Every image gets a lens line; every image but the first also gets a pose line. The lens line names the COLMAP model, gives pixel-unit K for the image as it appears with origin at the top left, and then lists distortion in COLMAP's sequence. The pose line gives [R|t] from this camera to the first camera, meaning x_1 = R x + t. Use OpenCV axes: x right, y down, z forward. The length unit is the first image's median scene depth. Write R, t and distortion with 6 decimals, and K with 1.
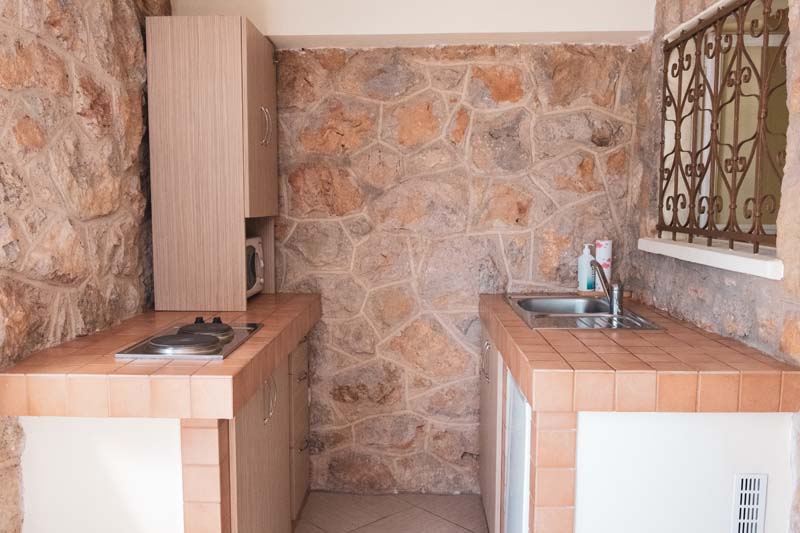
lens RADIAL K [[679.1, 0, 413.3], [0, 679.1, 295.0], [0, 0, 1]] dist [-0.024411, 0.015453]
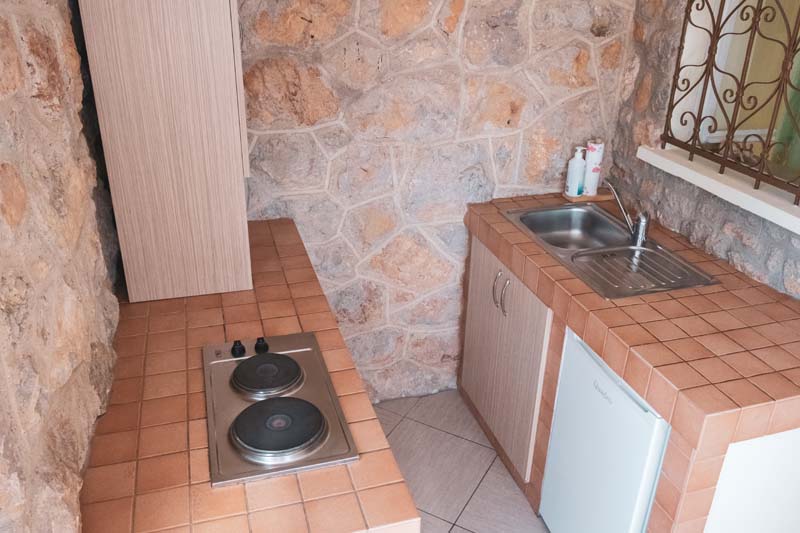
lens RADIAL K [[627.2, 0, 386.6], [0, 627.2, 244.3], [0, 0, 1]] dist [-0.024813, 0.007743]
pose [[0.949596, -0.113233, 0.292312, -0.260176], [0.015271, 0.948084, 0.317652, -0.220552], [-0.313105, -0.297177, 0.902026, 0.250450]]
